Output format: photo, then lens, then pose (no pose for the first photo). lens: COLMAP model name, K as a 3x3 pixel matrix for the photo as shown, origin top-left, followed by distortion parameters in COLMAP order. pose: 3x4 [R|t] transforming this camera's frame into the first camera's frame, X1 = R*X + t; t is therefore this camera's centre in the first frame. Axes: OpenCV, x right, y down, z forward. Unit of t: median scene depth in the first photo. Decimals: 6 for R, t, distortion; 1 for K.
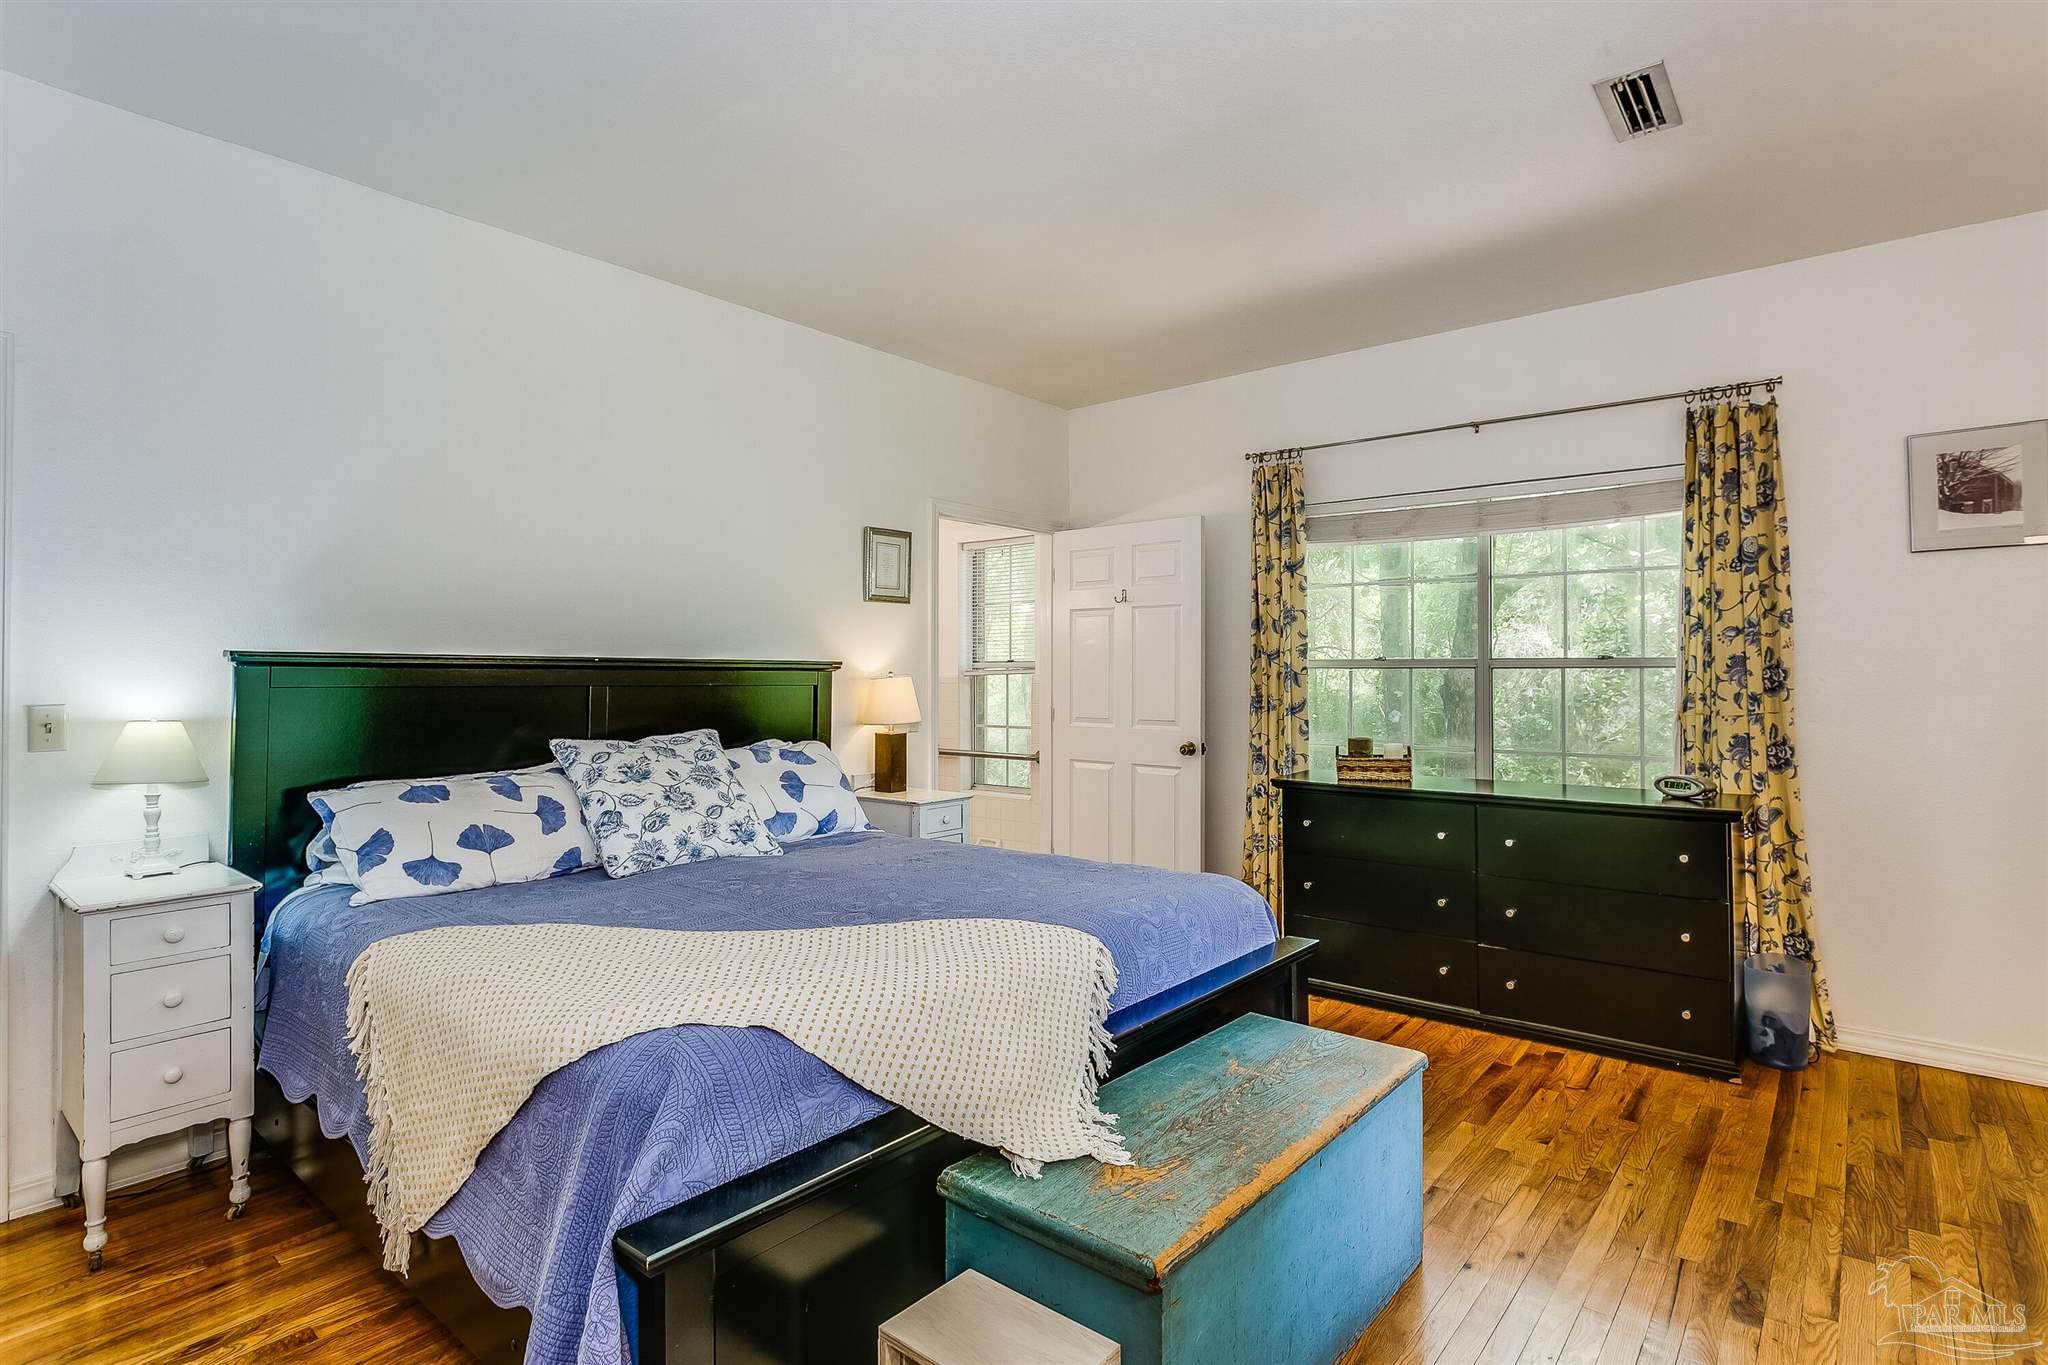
lens RADIAL K [[1042.6, 0, 1024.0], [0, 1042.6, 682.5], [0, 0, 1]] dist [-0.002671, -0.000838]
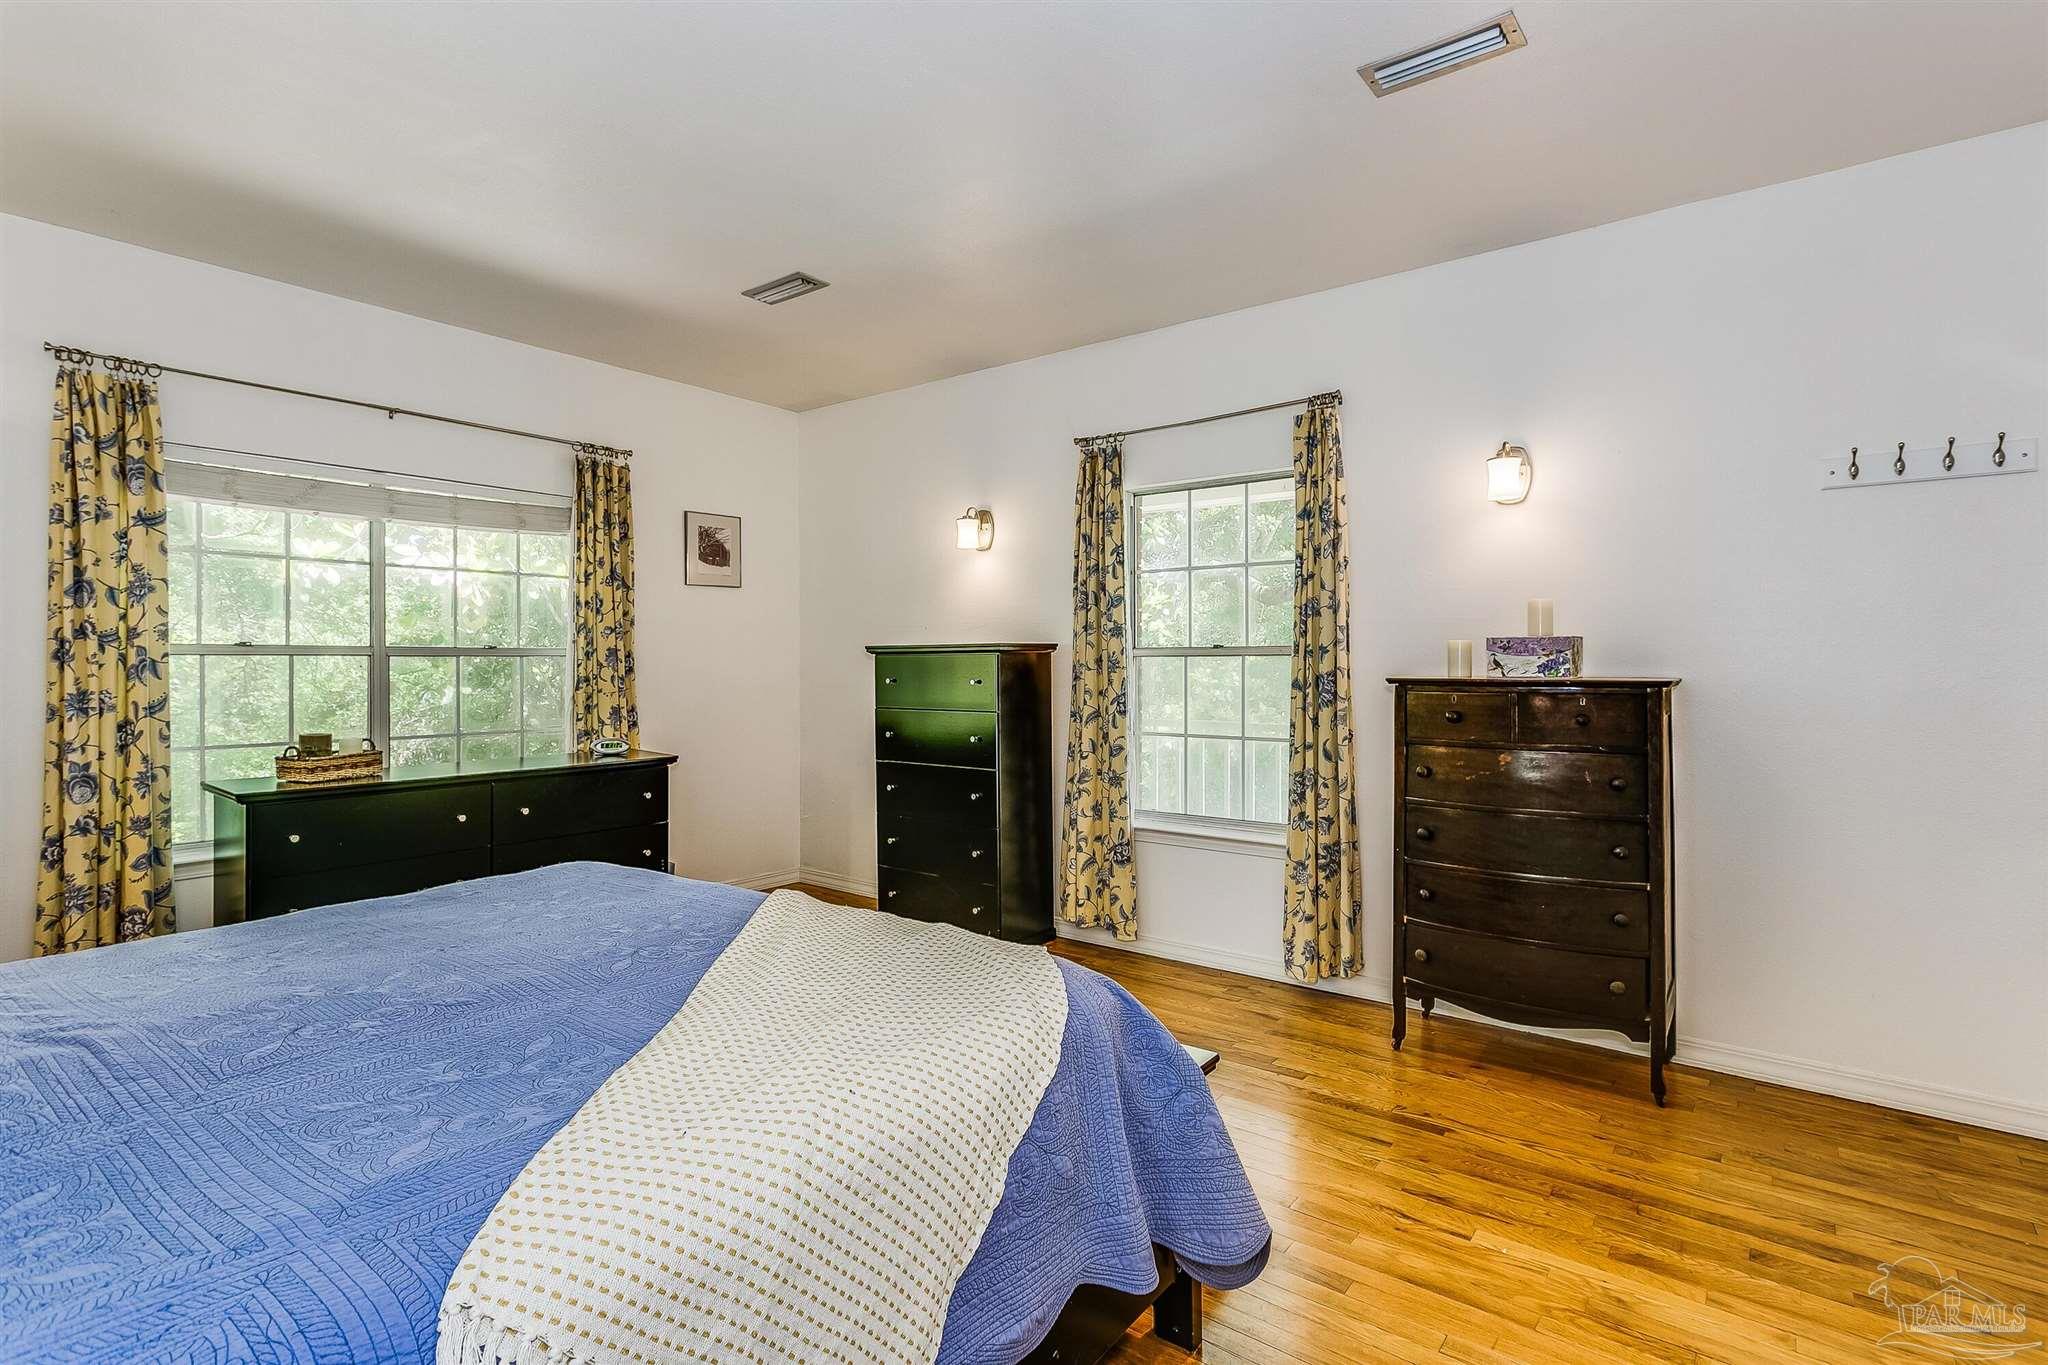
lens RADIAL K [[975.9, 0, 1024.0], [0, 975.9, 682.5], [0, 0, 1]] dist [0.000869, 0.000661]
pose [[-0.024279, -0.019086, 0.999523, -0.585776], [0.012154, 0.999738, 0.019385, 0.001083], [-0.999631, 0.012619, -0.024041, 0.479243]]
